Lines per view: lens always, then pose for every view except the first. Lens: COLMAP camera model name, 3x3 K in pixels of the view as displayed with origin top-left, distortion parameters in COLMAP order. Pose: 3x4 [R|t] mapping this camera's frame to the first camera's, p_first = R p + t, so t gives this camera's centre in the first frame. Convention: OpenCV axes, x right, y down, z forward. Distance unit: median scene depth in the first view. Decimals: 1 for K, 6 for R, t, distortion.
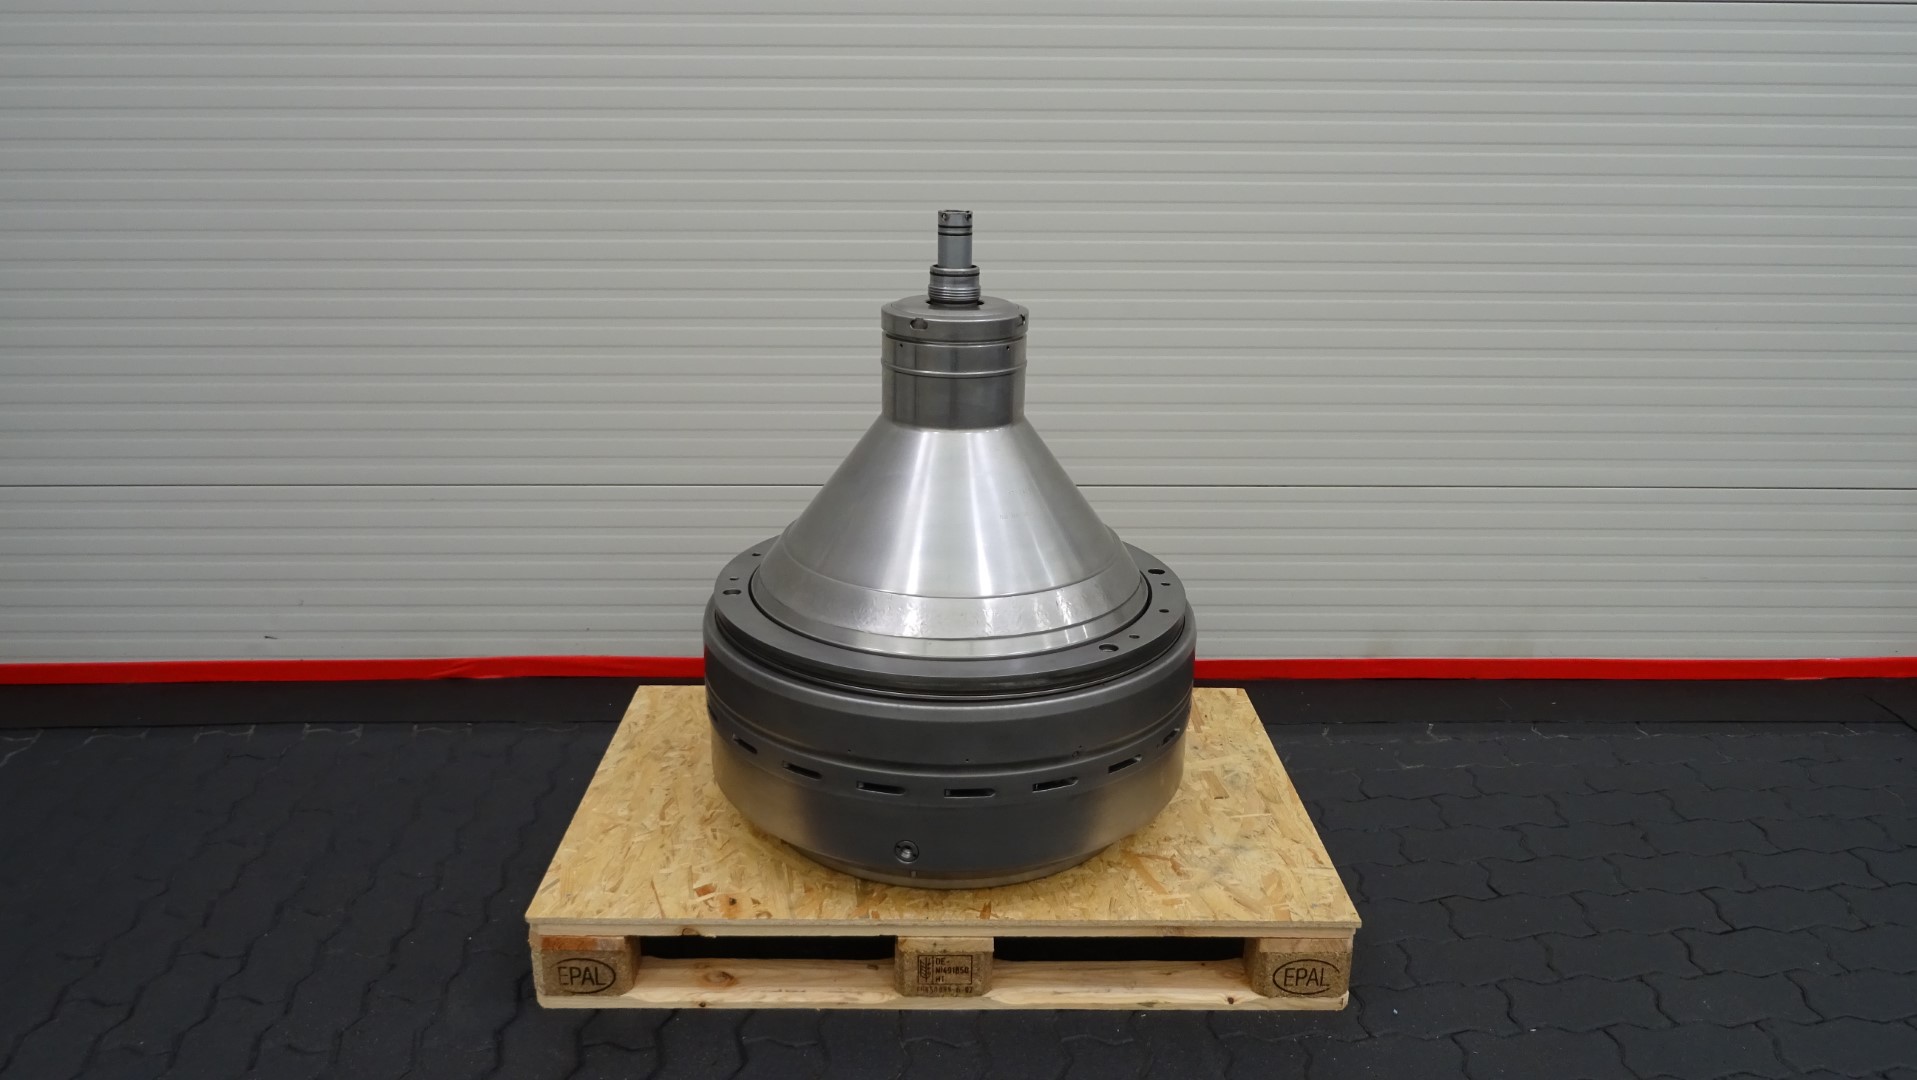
lens RADIAL K [[1373.3, 0, 958.5], [0, 1373.3, 540.0], [0, 0, 1]] dist [-0.004074, -0.002484]
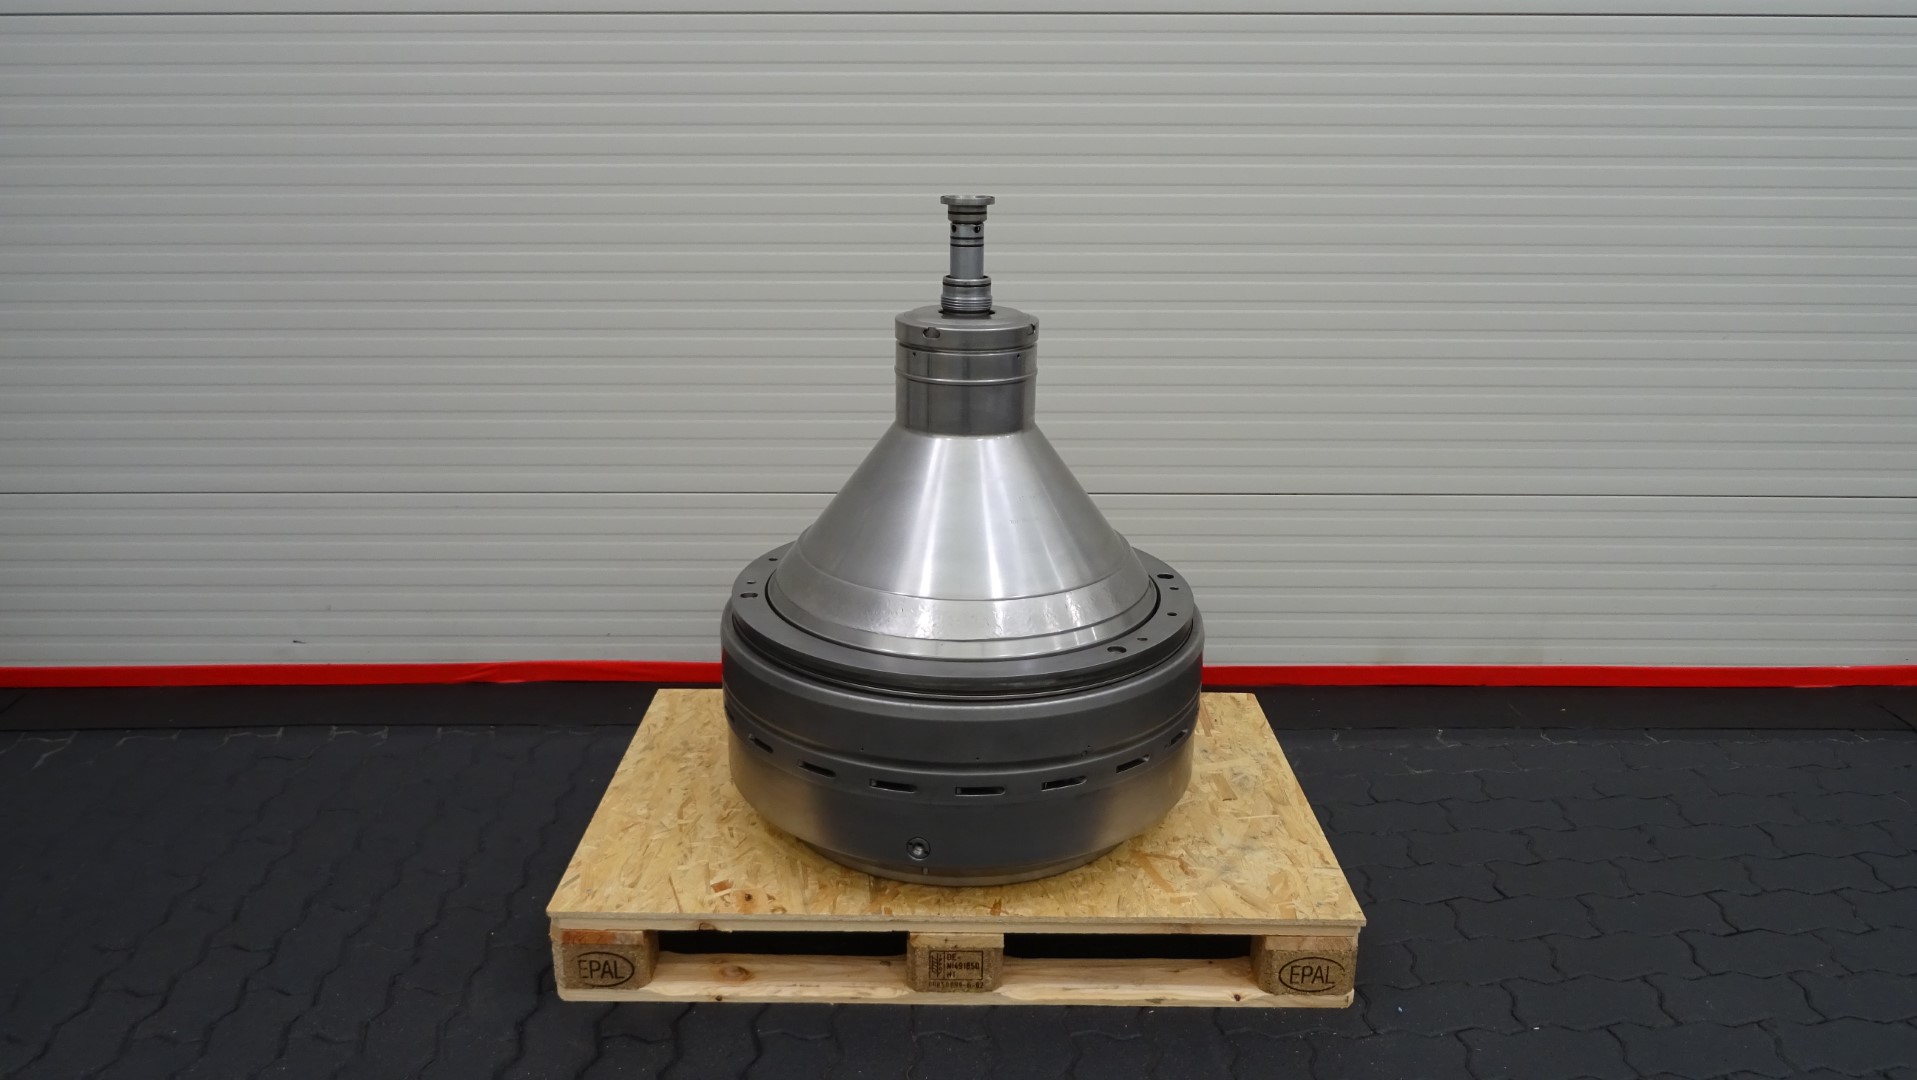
lens RADIAL K [[1373.3, 0, 958.5], [0, 1373.3, 540.0], [0, 0, 1]] dist [-0.004074, -0.002484]
pose [[0.999898, 0.001244, -0.014256, 0.005933], [-0.001389, 0.999947, -0.010167, 0.007359], [0.014242, 0.010186, 0.999847, -0.022056]]
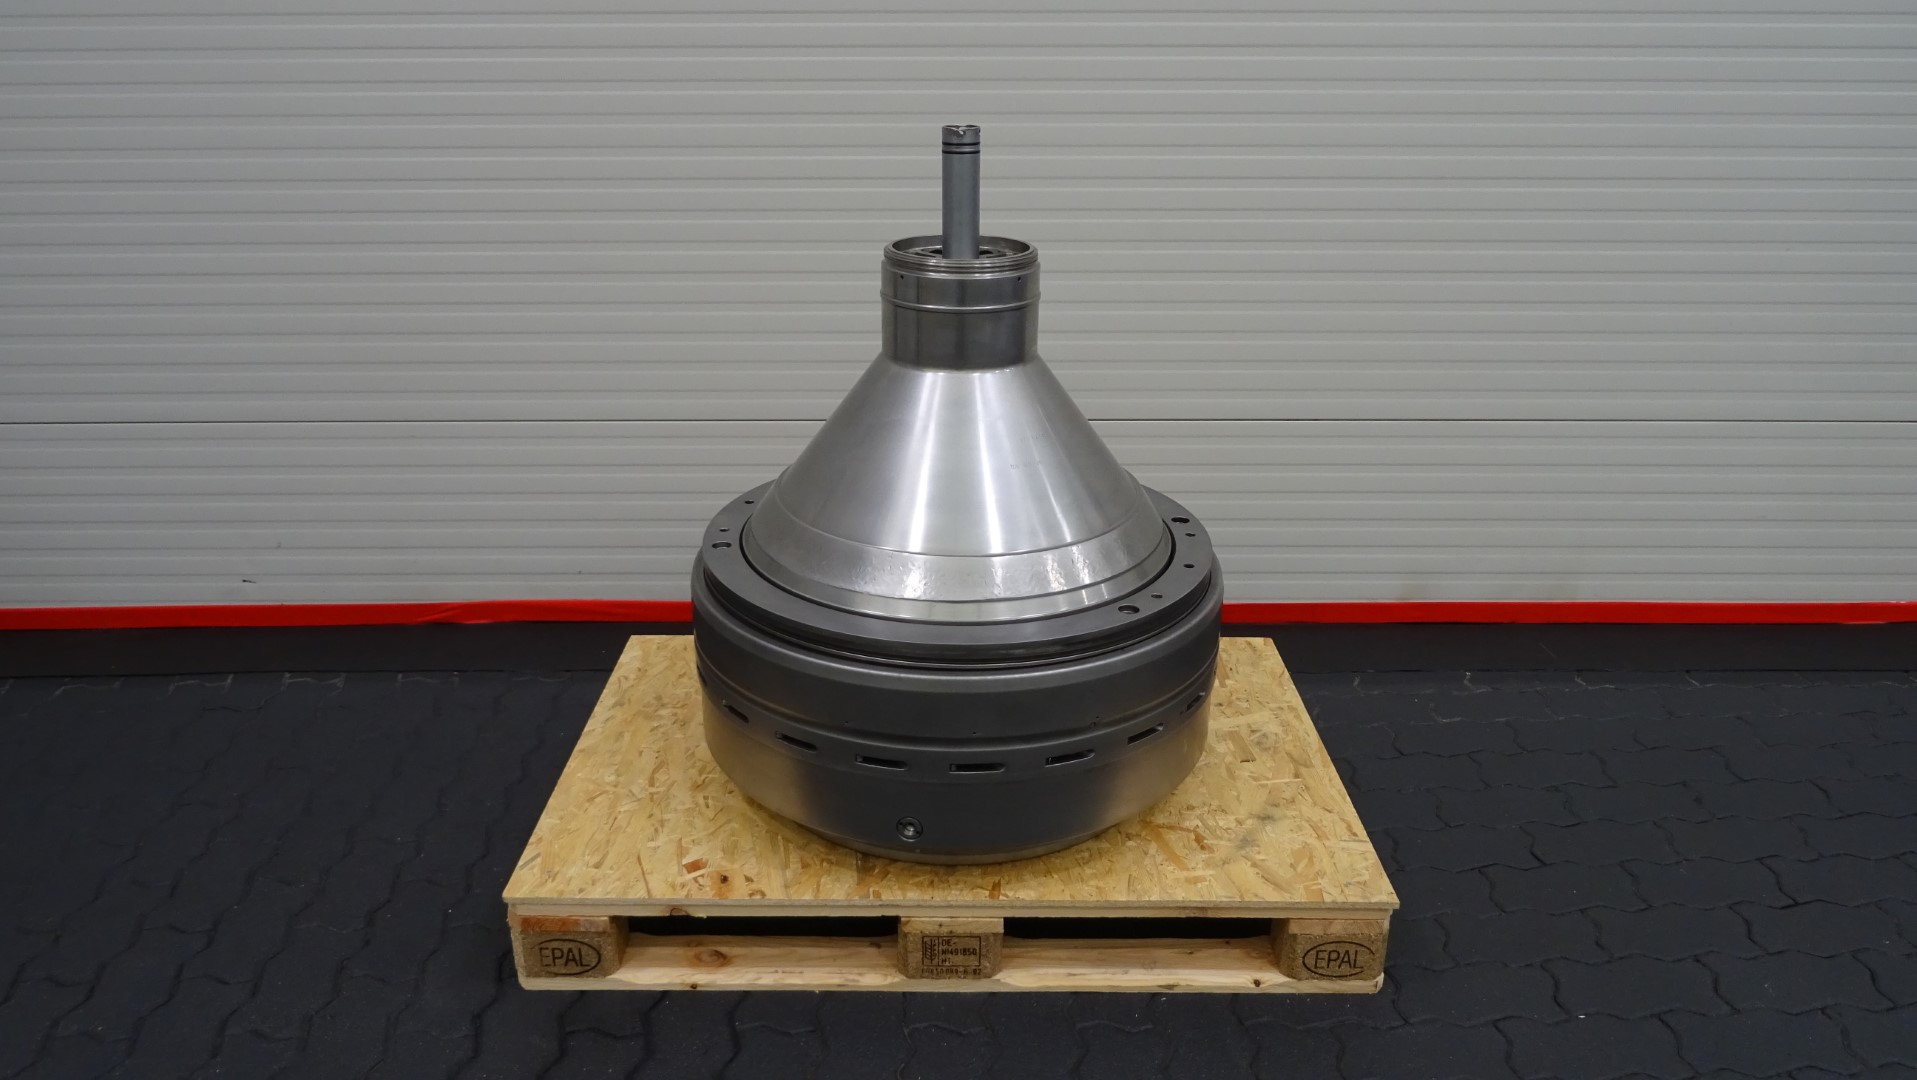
lens RADIAL K [[1373.3, 0, 958.5], [0, 1373.3, 540.0], [0, 0, 1]] dist [-0.004074, -0.002484]
pose [[0.999926, -0.001040, -0.012130, 0.006380], [0.001803, 0.998011, 0.063011, -0.025038], [0.012040, -0.063028, 0.997939, 0.082041]]
